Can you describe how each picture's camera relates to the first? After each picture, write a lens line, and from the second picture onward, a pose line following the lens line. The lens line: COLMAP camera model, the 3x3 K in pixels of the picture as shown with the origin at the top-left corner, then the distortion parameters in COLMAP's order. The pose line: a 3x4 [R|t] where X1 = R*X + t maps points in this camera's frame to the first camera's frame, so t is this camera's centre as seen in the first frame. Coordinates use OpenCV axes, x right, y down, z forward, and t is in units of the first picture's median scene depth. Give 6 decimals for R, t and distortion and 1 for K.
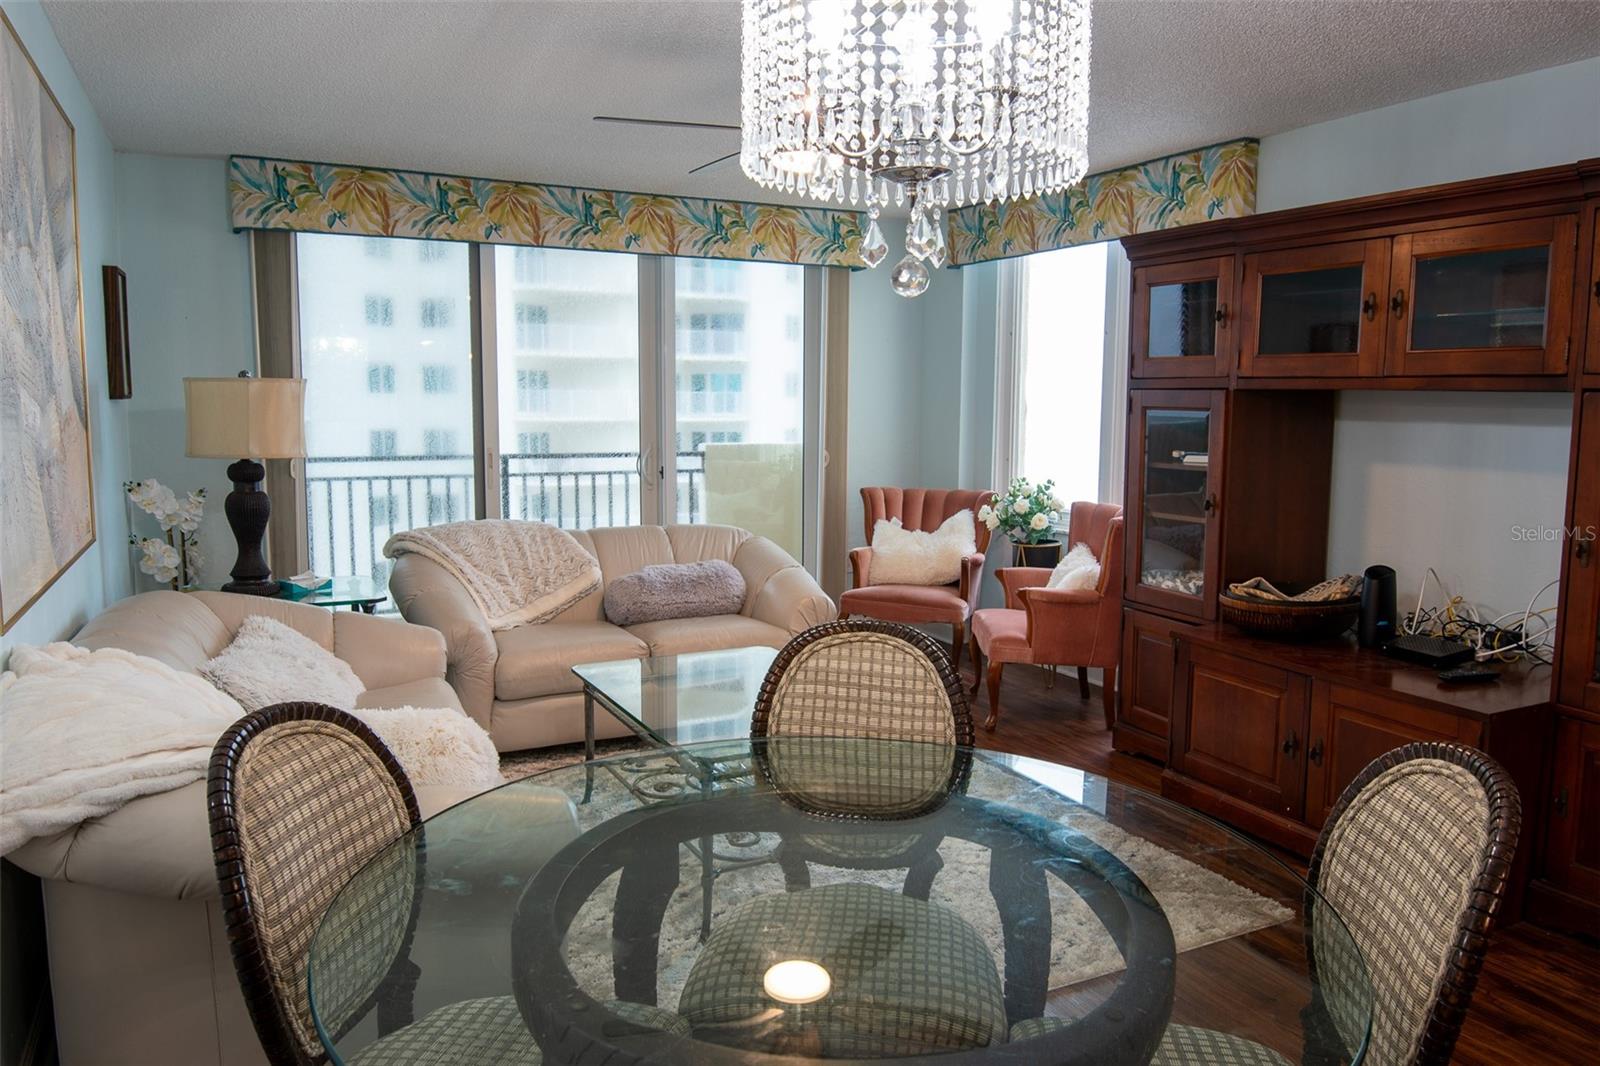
lens RADIAL K [[1263.9, 0, 800.6], [0, 1263.9, 530.7], [0, 0, 1]] dist [0.029009, -0.001175]
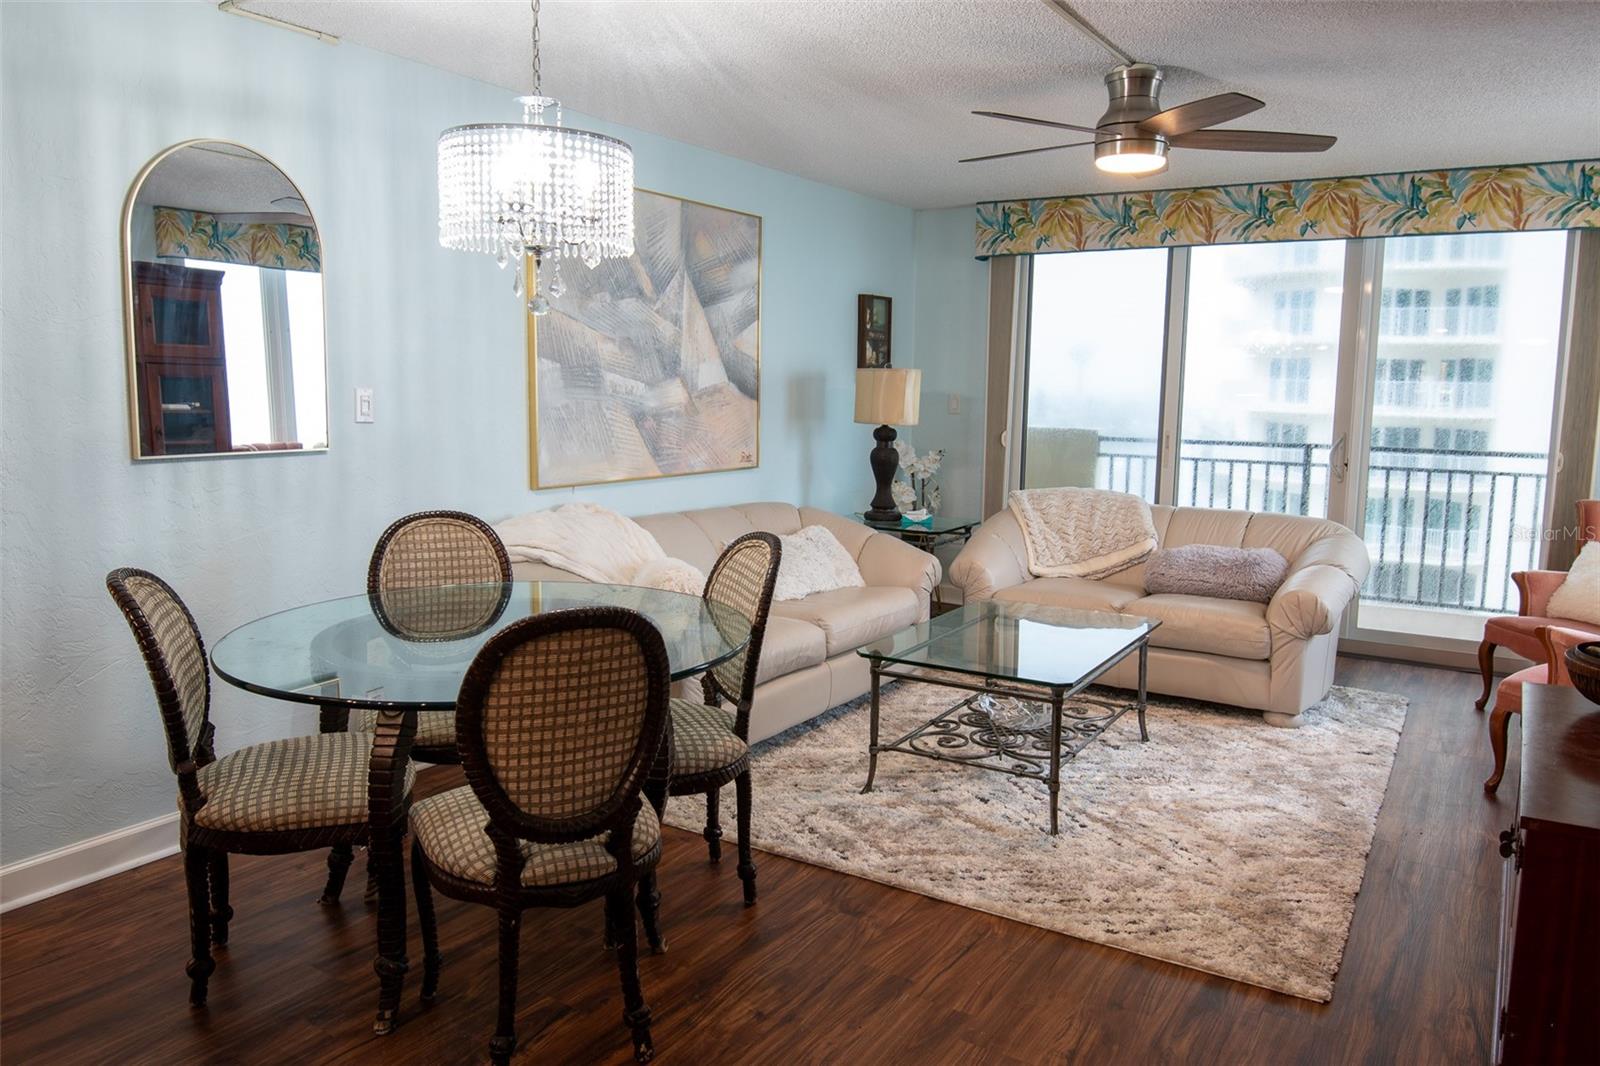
lens RADIAL K [[1133.4, 0, 801.6], [0, 1133.4, 524.9], [0, 0, 1]] dist [-0.001965, -0.025601]
pose [[0.505902, 0.106446, -0.855998, 0.463779], [-0.098977, 0.992966, 0.064982, -0.014422], [0.856894, 0.051849, 0.512879, 0.214185]]
